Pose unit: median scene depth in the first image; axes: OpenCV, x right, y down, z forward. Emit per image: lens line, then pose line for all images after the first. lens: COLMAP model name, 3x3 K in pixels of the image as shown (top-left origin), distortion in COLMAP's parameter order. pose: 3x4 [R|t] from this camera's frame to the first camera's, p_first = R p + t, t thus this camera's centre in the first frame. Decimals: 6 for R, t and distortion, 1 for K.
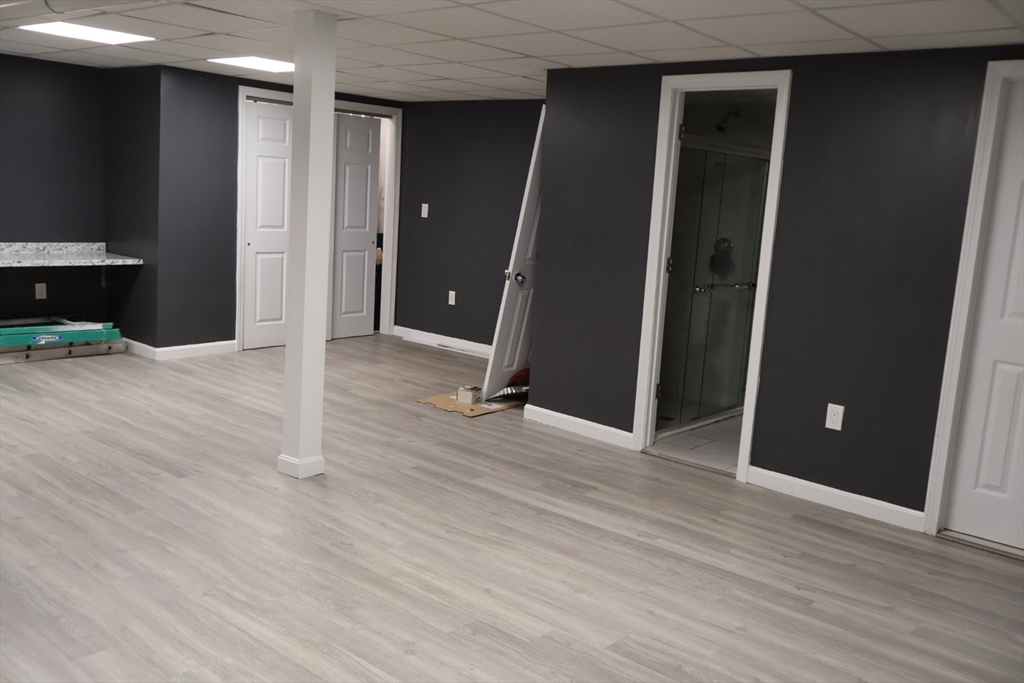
lens RADIAL K [[910.6, 0, 512.5], [0, 910.6, 342.8], [0, 0, 1]] dist [0.018367, 0.001554]
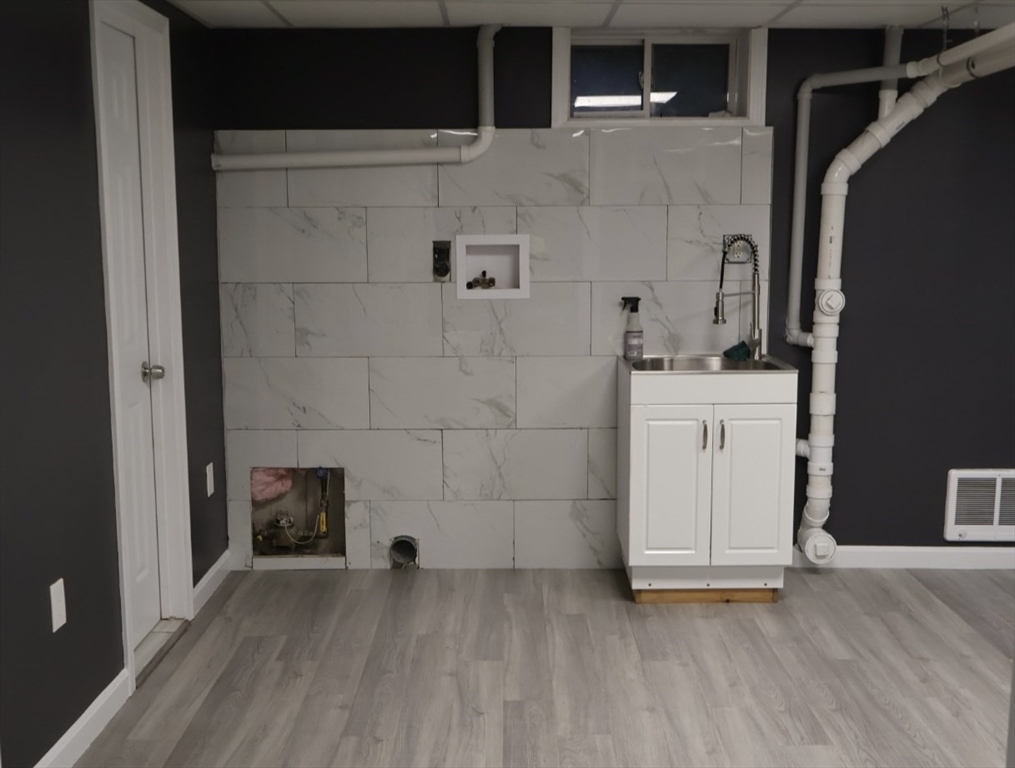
lens RADIAL K [[1197.7, 0, 507.2], [0, 1197.7, 421.0], [0, 0, 1]] dist [0.015606, 0.000000]
pose [[-0.655390, -0.190568, 0.730854, -0.364270], [0.073892, 0.946826, 0.313145, -0.259310], [-0.751667, 0.259237, -0.606459, 1.428516]]
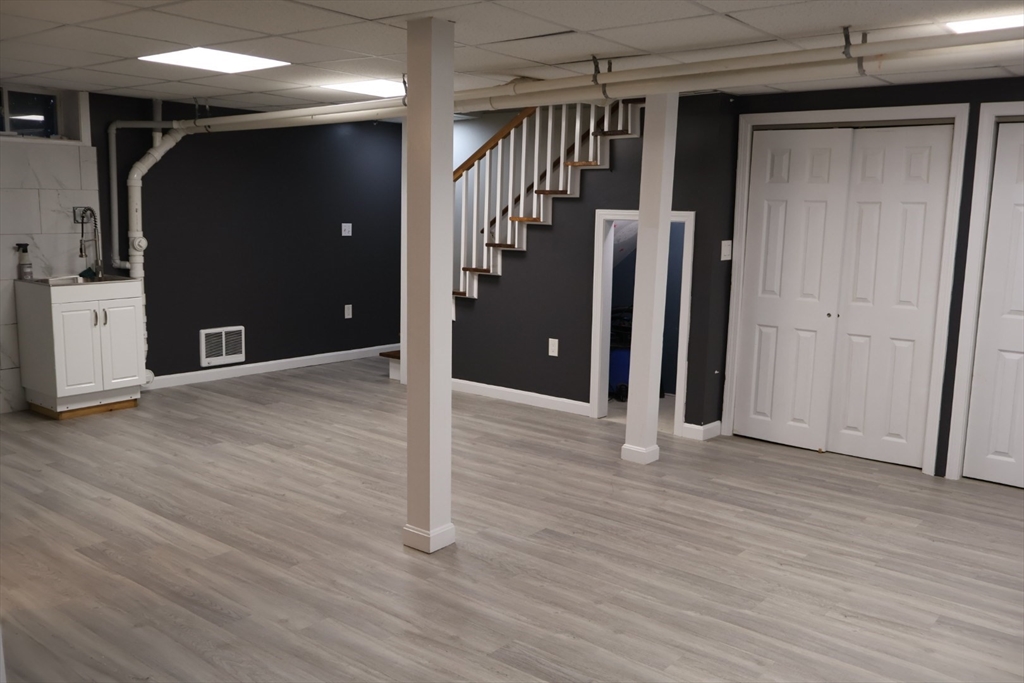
lens RADIAL K [[910.6, 0, 508.6], [0, 910.6, 342.6], [0, 0, 1]] dist [0.018367, 0.001554]
pose [[-0.996092, -0.080714, -0.035852, -0.312124], [-0.087803, 0.948813, 0.303389, -0.376741], [0.009529, 0.305352, -0.952192, 2.126268]]
